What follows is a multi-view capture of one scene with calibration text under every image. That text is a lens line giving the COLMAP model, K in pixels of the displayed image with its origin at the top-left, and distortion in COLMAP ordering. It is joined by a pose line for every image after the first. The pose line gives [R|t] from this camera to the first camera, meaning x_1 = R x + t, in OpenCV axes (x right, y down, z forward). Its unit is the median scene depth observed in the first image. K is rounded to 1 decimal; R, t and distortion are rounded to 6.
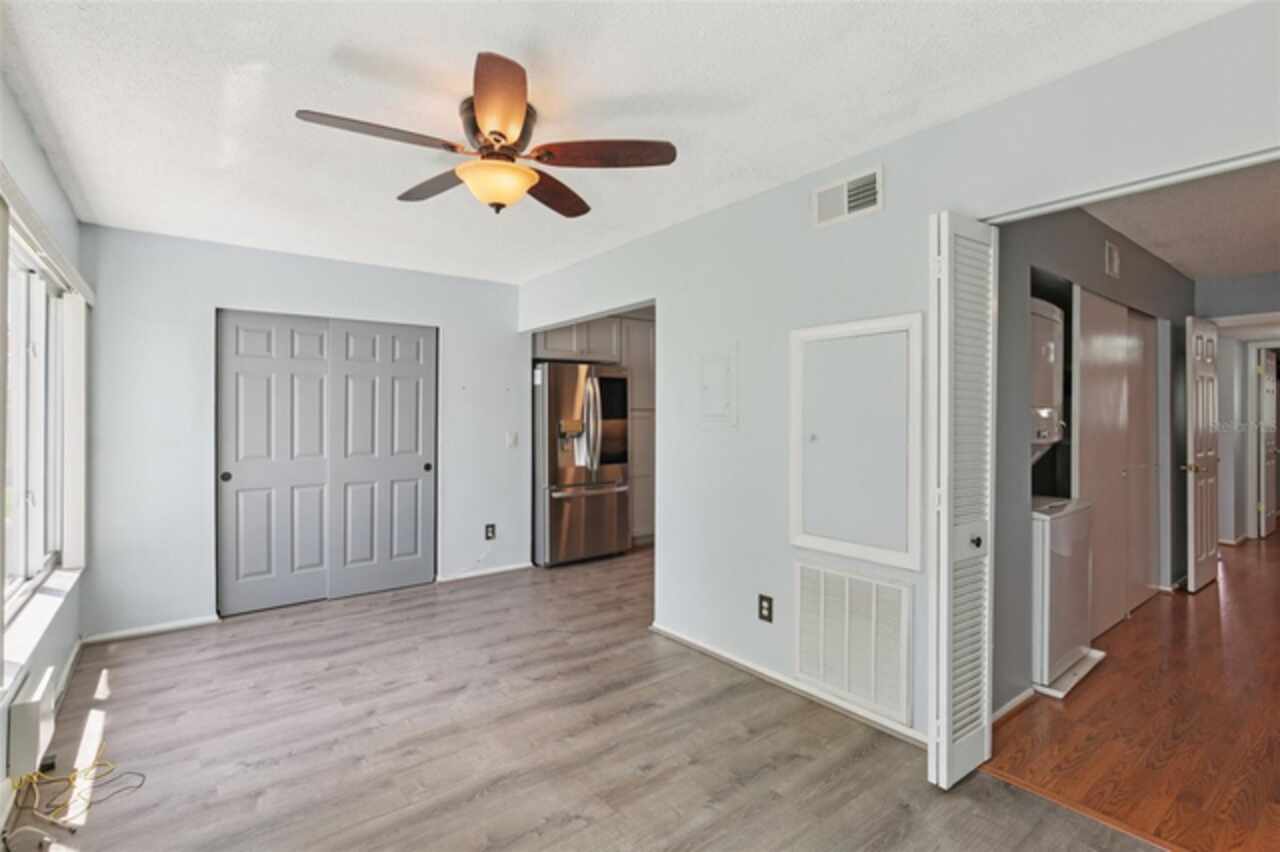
lens RADIAL K [[603.6, 0, 652.7], [0, 603.6, 418.3], [0, 0, 1]] dist [0.010668, 0.000113]
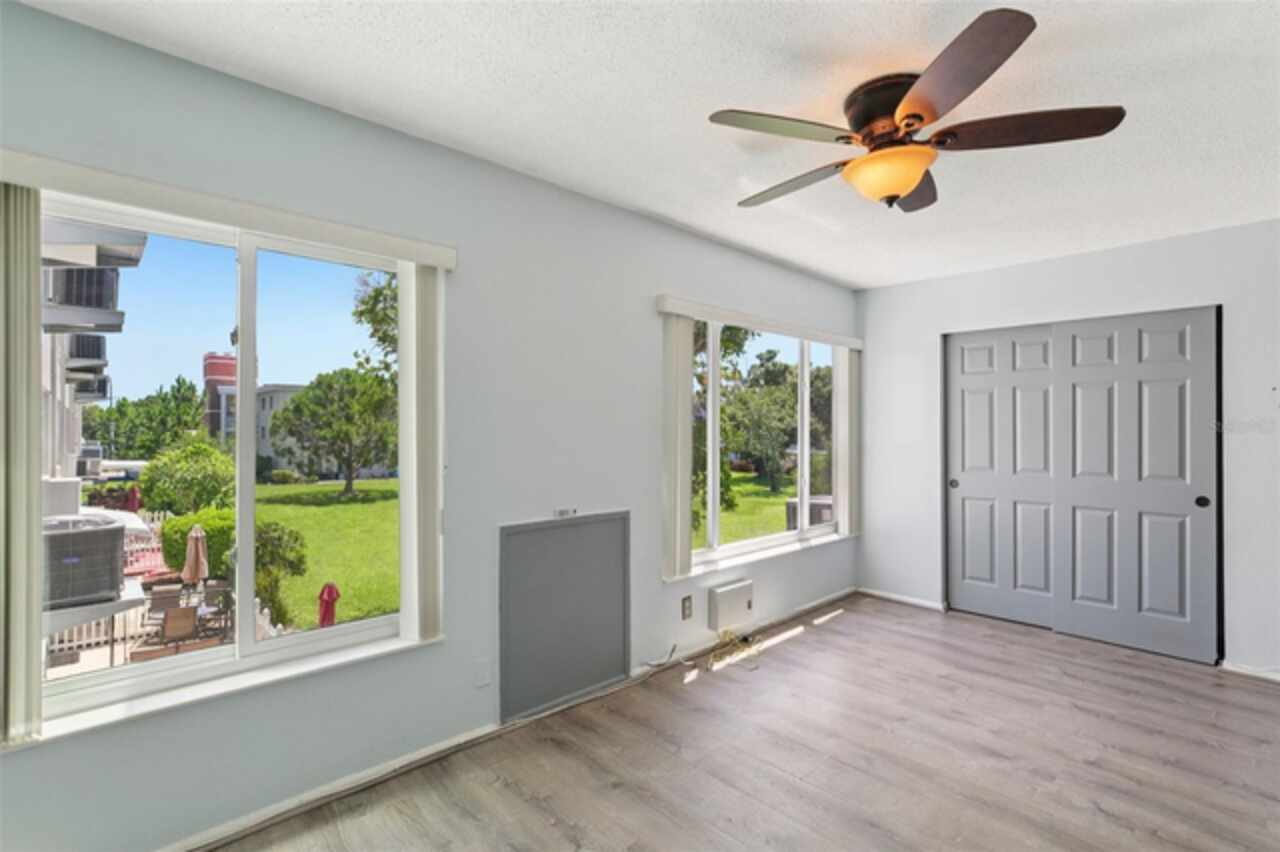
lens RADIAL K [[600.6, 0, 617.7], [0, 600.6, 423.7], [0, 0, 1]] dist [0.000532, 0.000703]
pose [[0.077173, -0.003818, -0.997010, 0.369132], [-0.009231, 0.999947, -0.004544, -0.003318], [0.996975, 0.009554, 0.077133, 0.316188]]
